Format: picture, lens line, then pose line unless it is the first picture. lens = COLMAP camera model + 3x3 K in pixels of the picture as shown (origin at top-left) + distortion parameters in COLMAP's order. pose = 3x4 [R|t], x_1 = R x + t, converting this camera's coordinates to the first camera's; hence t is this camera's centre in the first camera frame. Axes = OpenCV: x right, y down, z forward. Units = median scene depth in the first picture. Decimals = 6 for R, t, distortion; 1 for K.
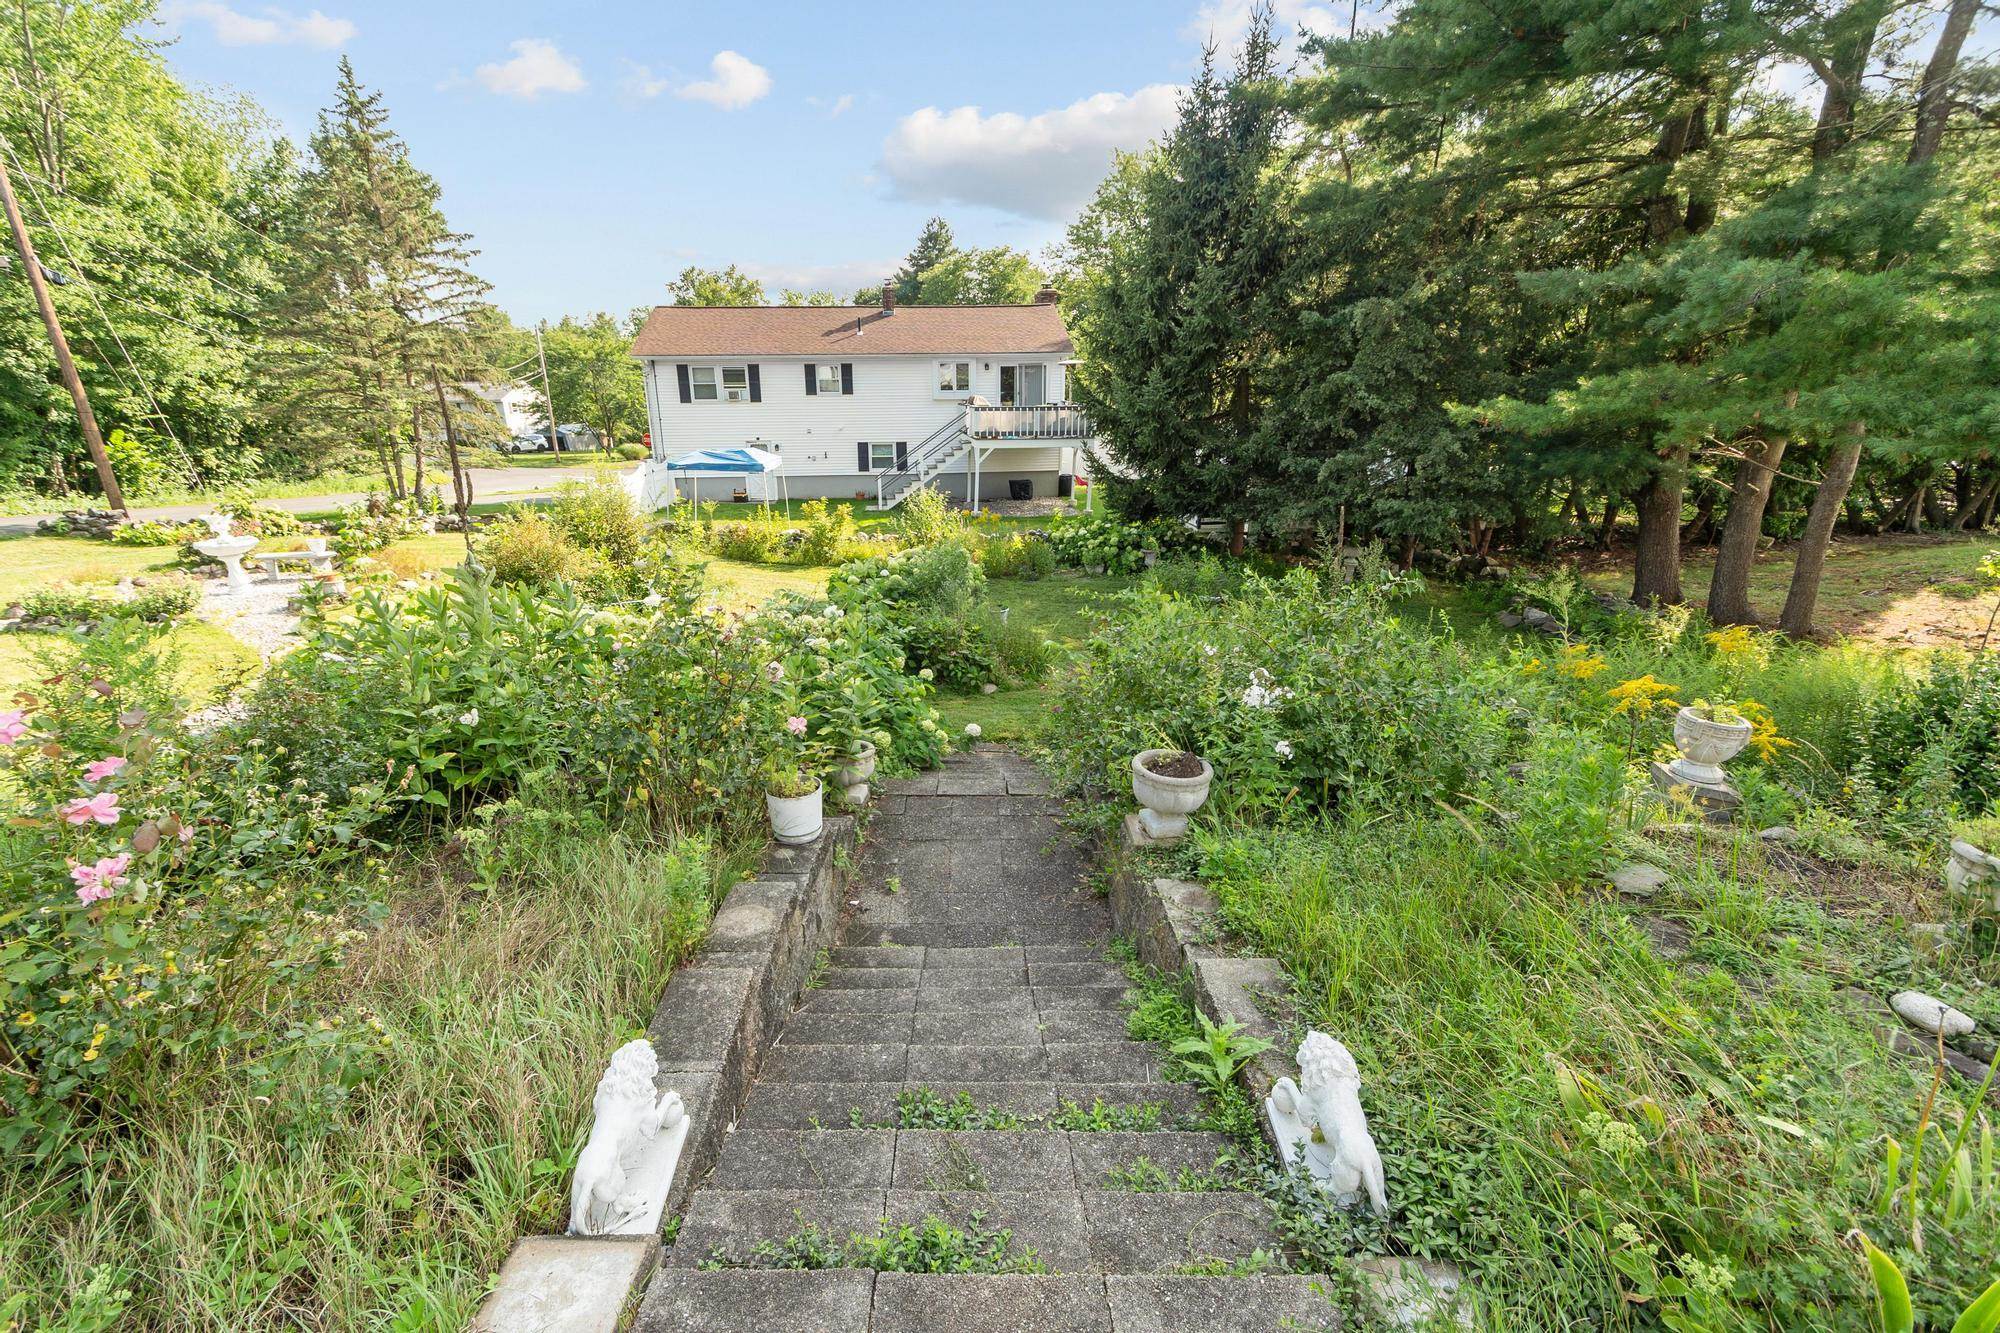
lens RADIAL K [[894.2, 0, 968.7], [0, 894.2, 706.0], [0, 0, 1]] dist [0.000347, 0.000239]
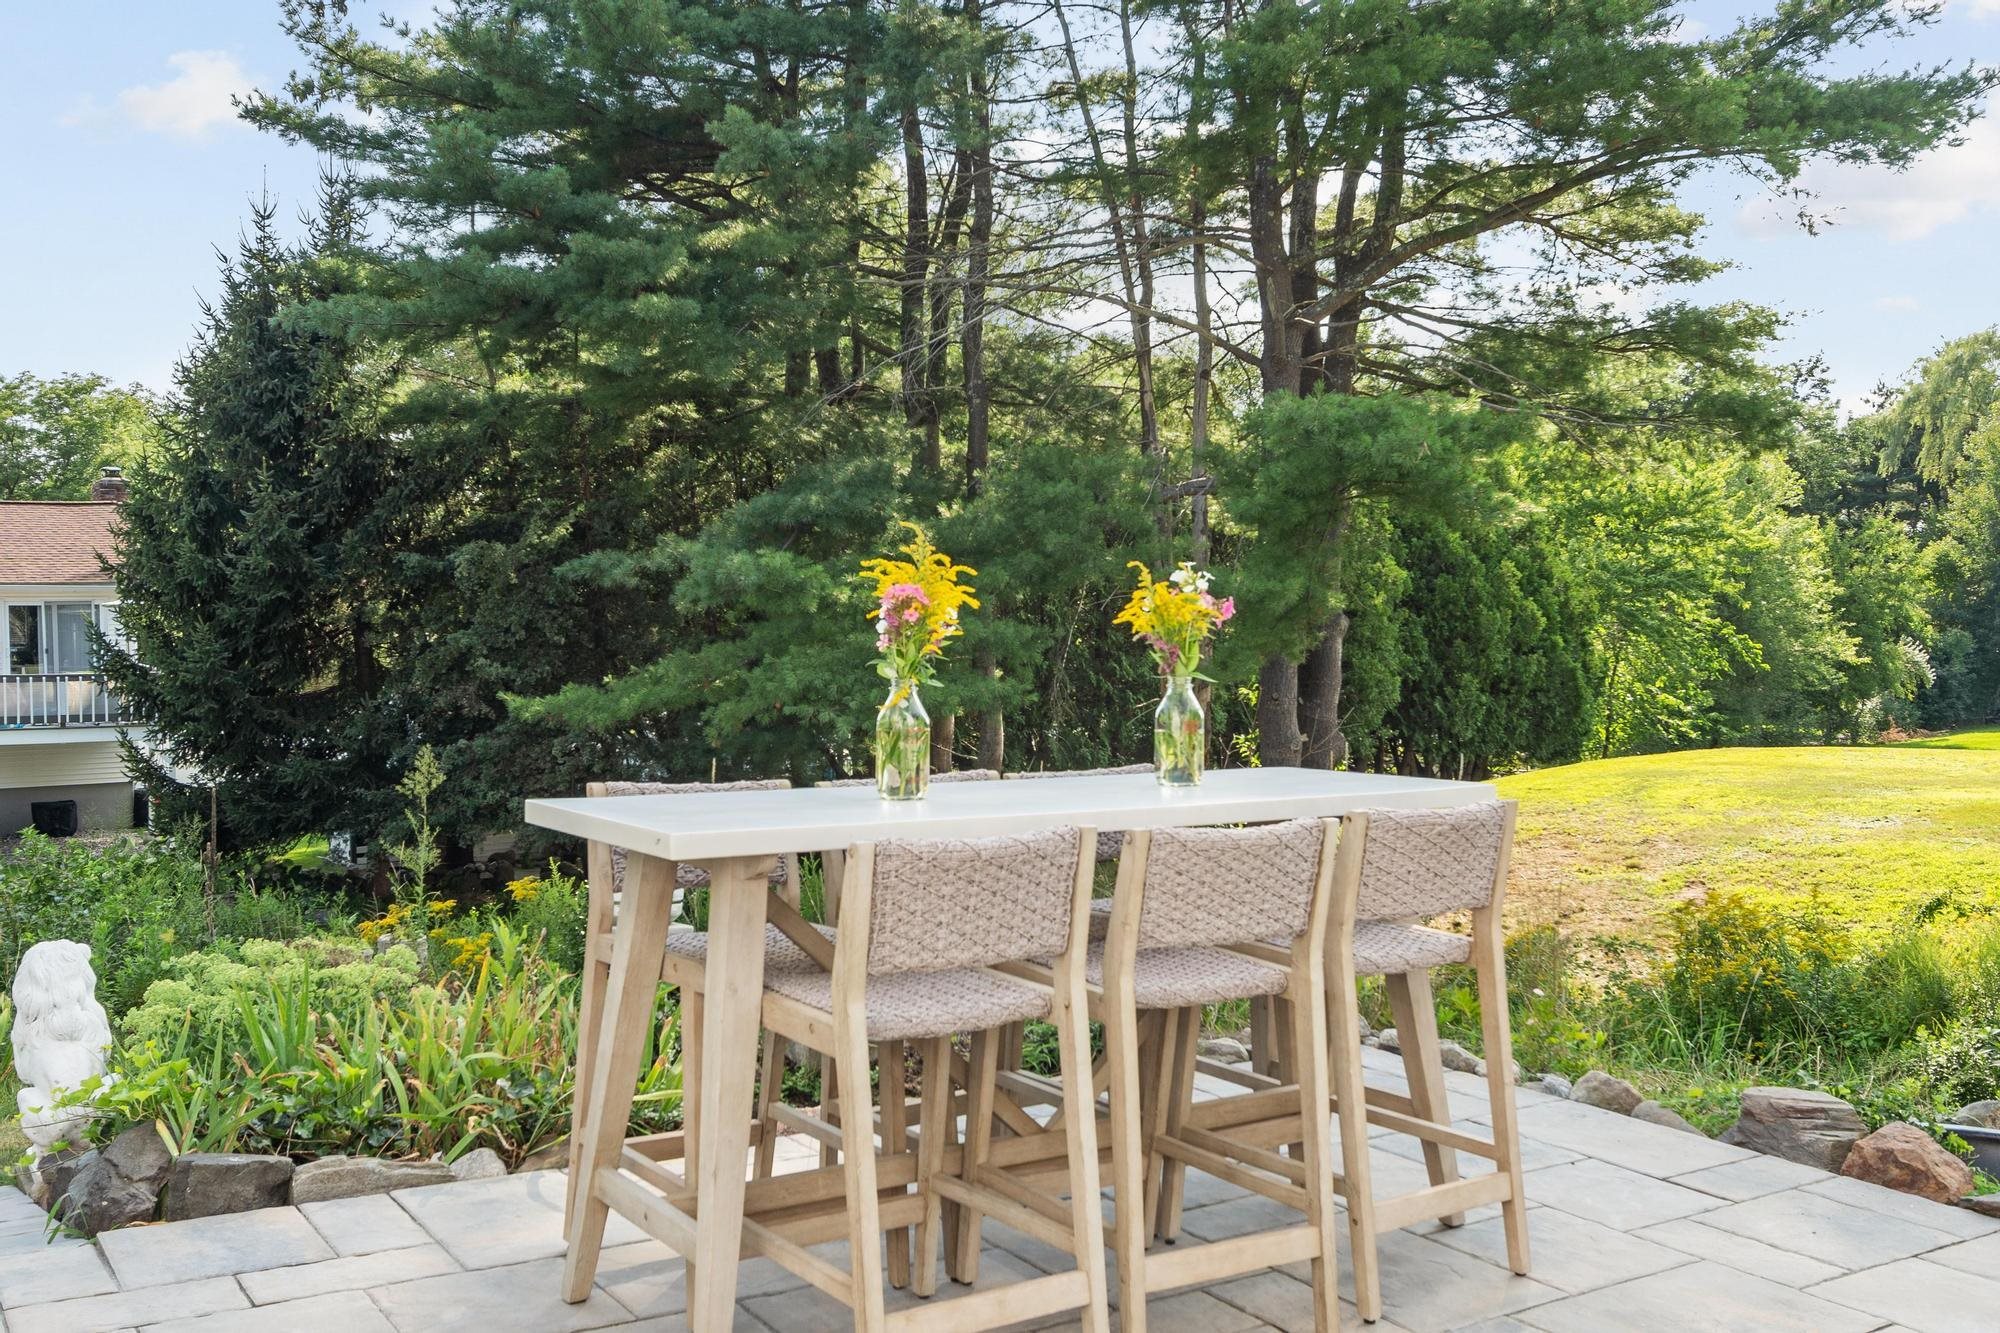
lens RADIAL K [[1841.5, 0, 1000.0], [0, 1841.5, 666.5], [0, 0, 1]] dist [-0.001617, -0.019206]
pose [[0.889773, -0.005492, 0.456370, 0.062641], [0.149341, 0.948385, -0.279754, 0.069845], [-0.431278, 0.317073, 0.844668, -0.224120]]
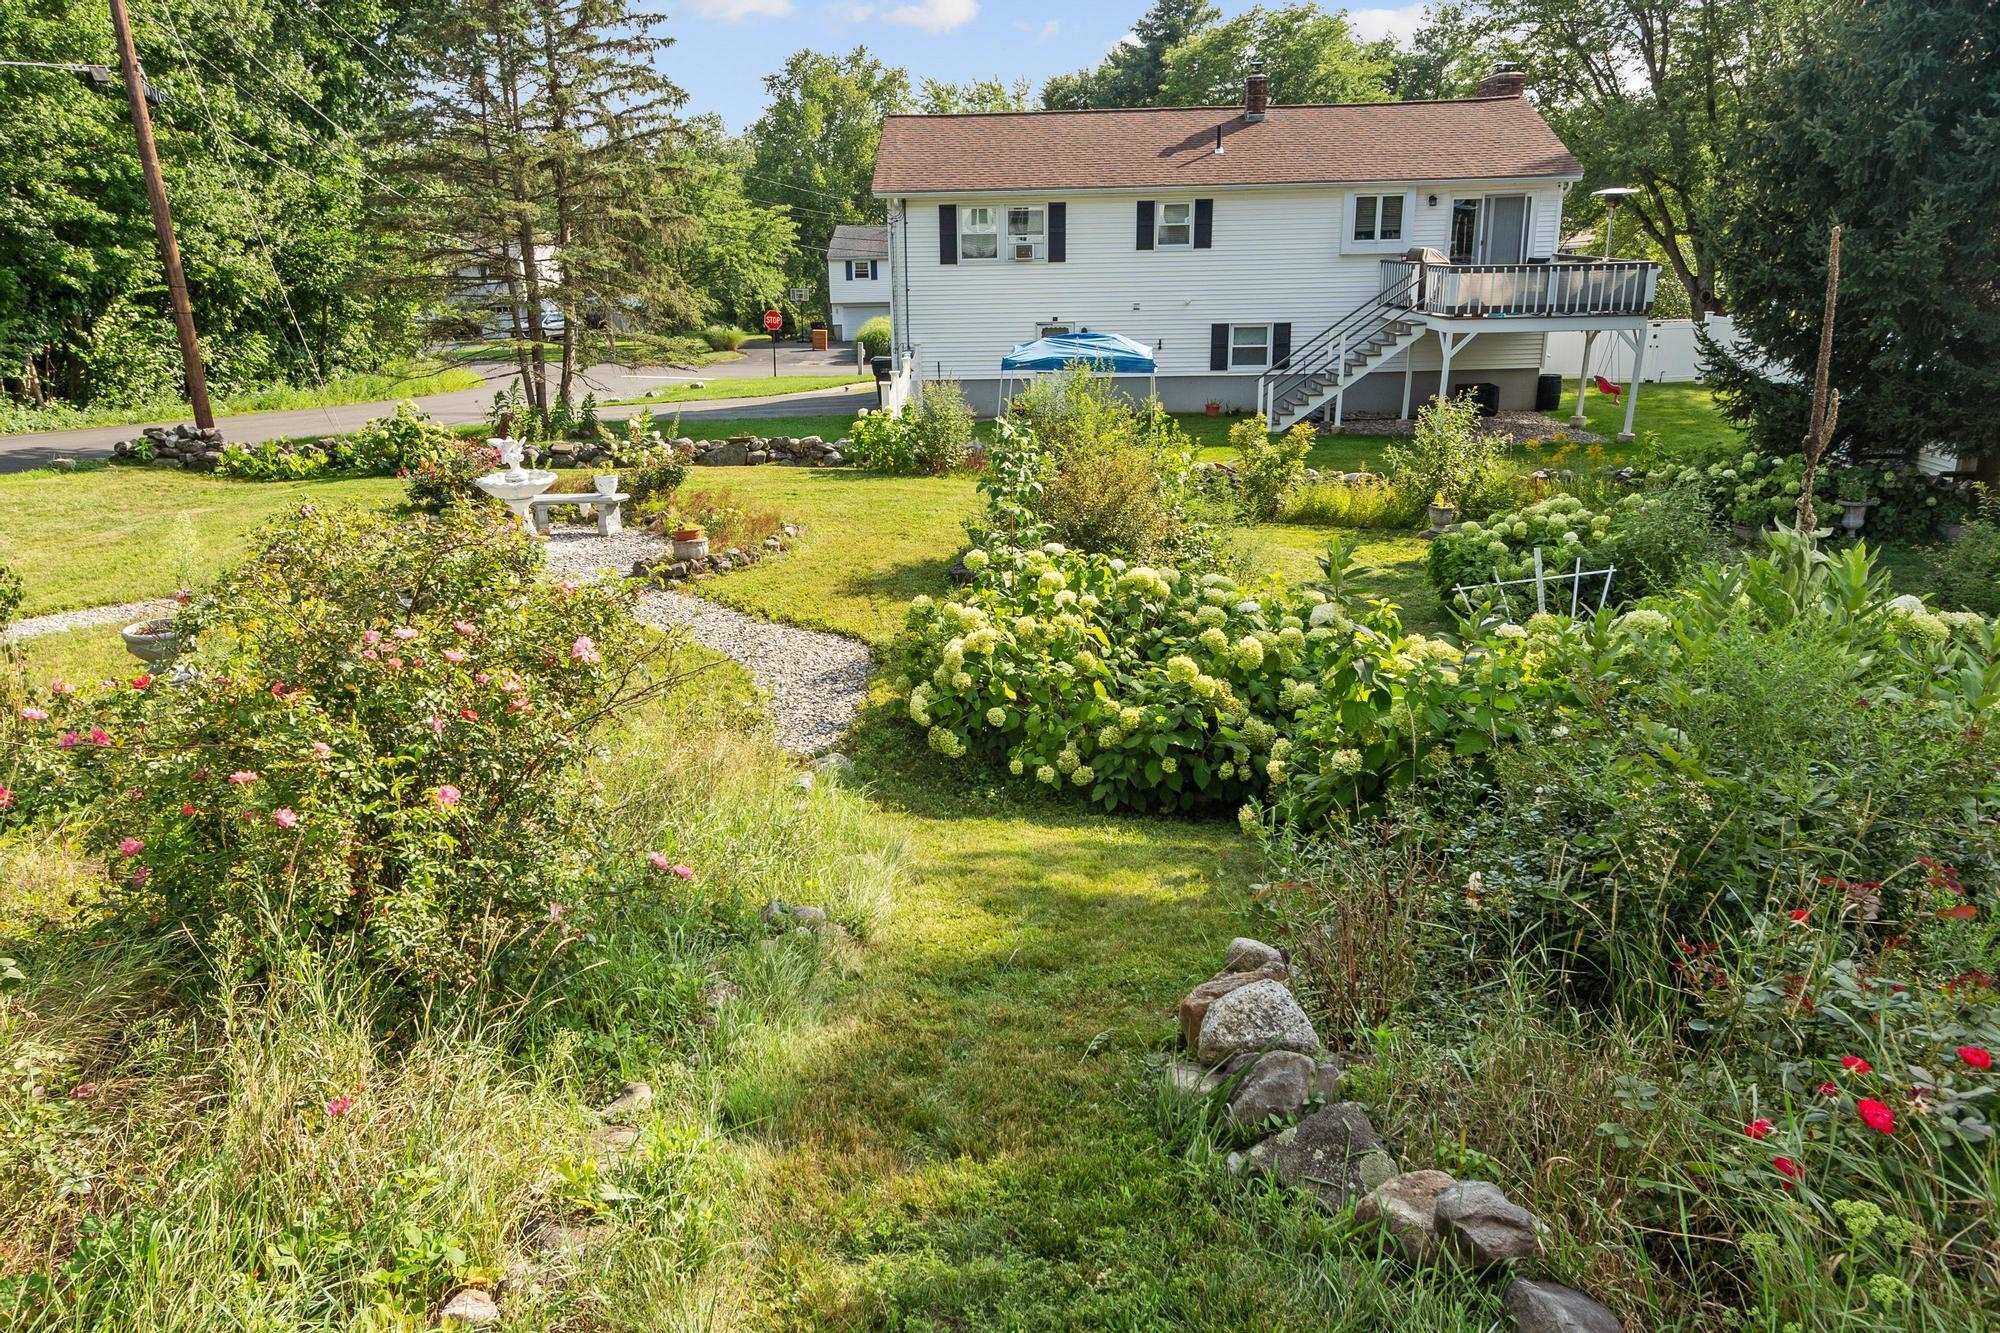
lens RADIAL K [[1439.5, 0, 971.4], [0, 1439.5, 719.0], [0, 0, 1]] dist [0.009086, 0.000350]
pose [[0.992281, 0.028432, -0.120710, -0.165376], [-0.030403, 0.999432, -0.014513, 0.002358], [0.120229, 0.018071, 0.992582, -0.020665]]
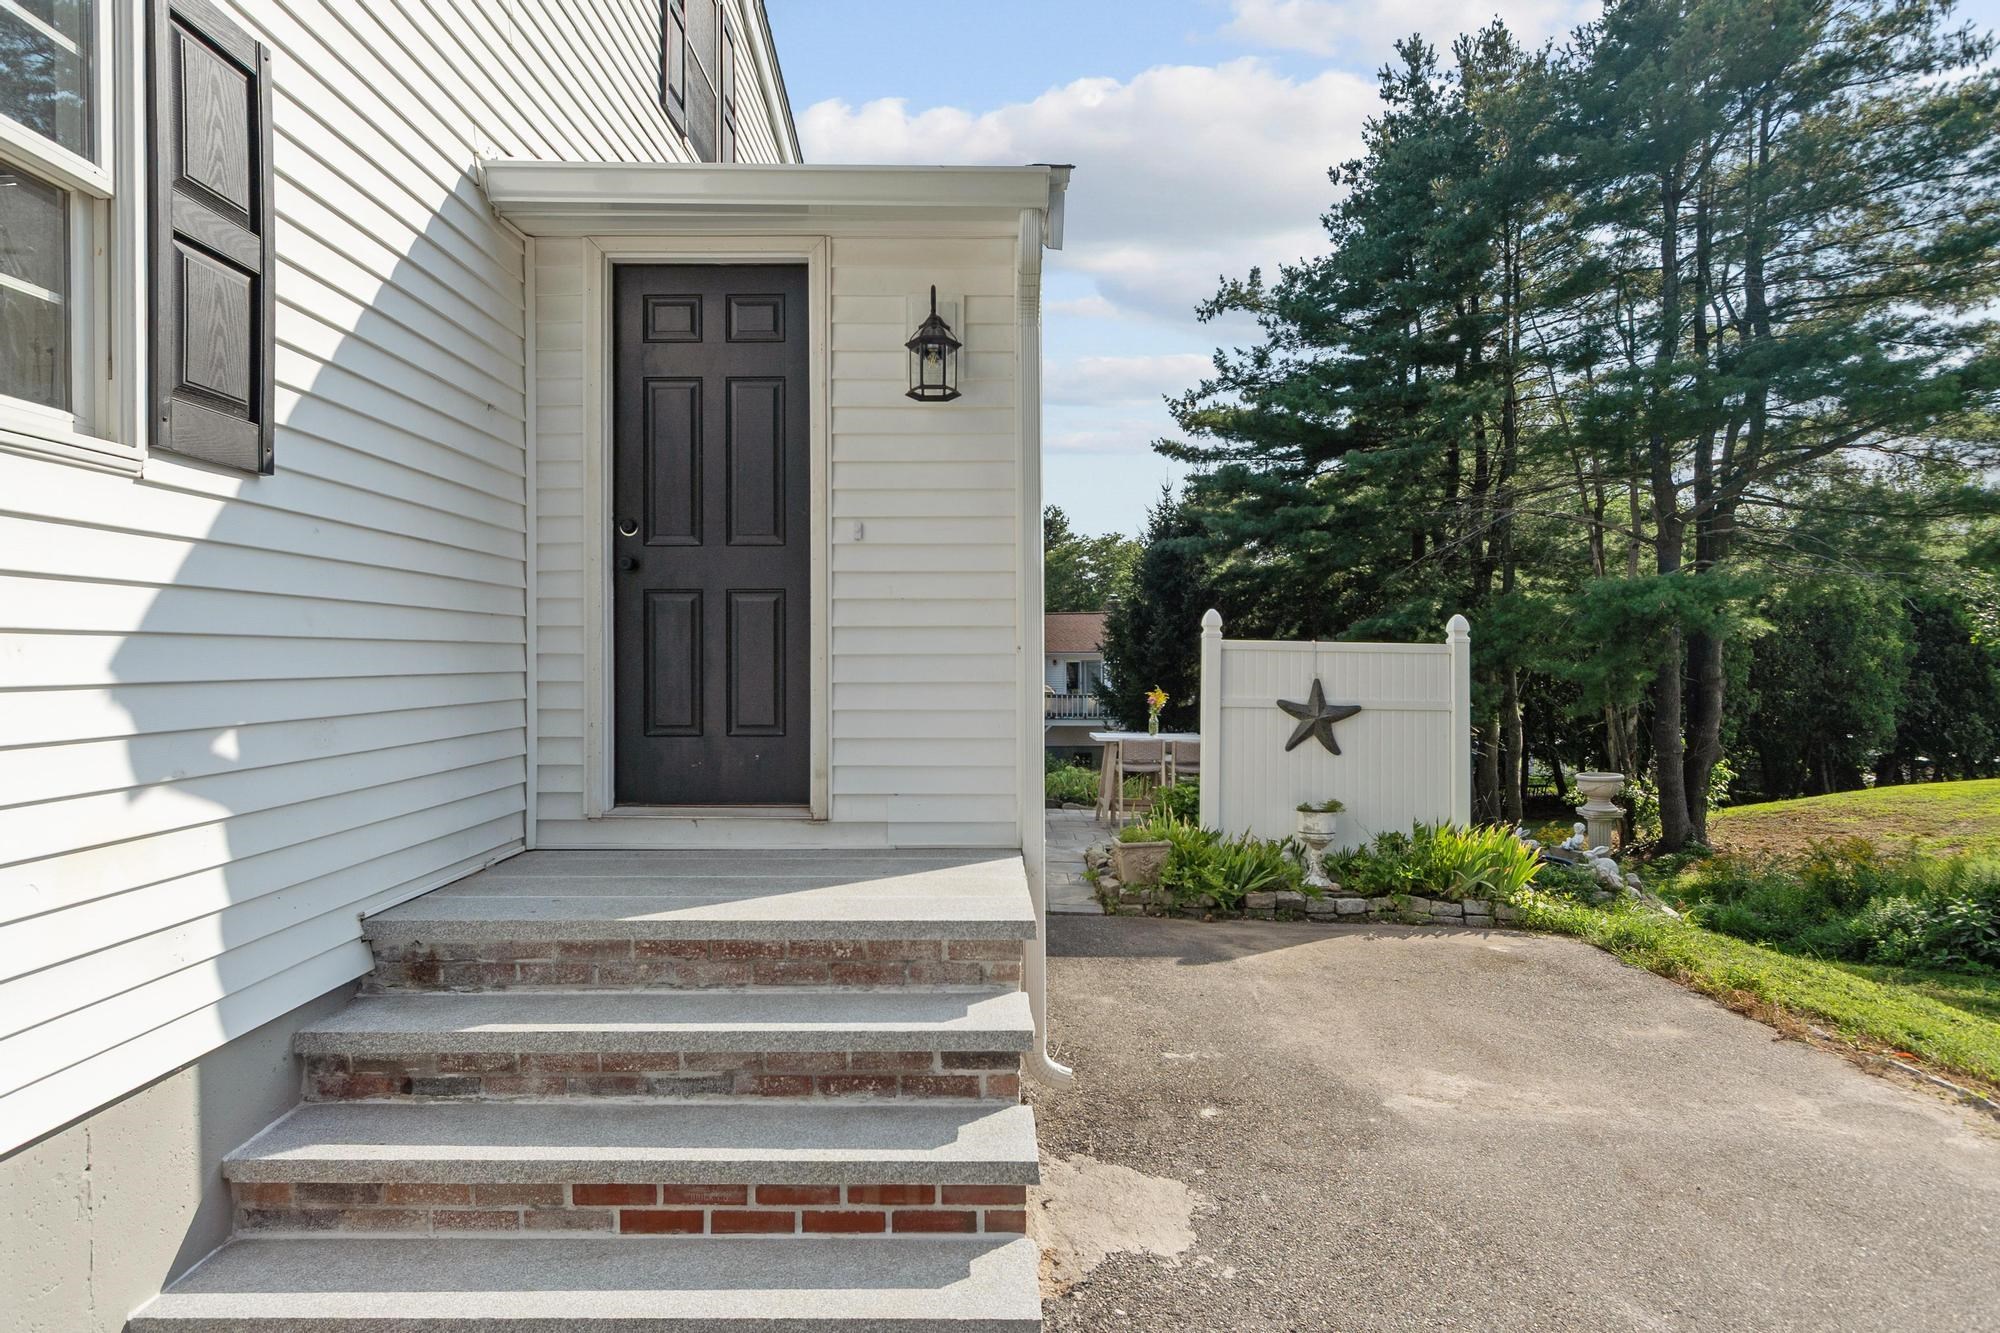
lens RADIAL K [[1153.4, 0, 1000.0], [0, 1153.4, 666.5], [0, 0, 1]] dist [-0.010286, 0.001443]
pose [[0.995596, 0.012279, -0.092940, 0.091283], [-0.042398, 0.943178, -0.329571, 0.148127], [0.083612, 0.332061, 0.939545, -0.483416]]
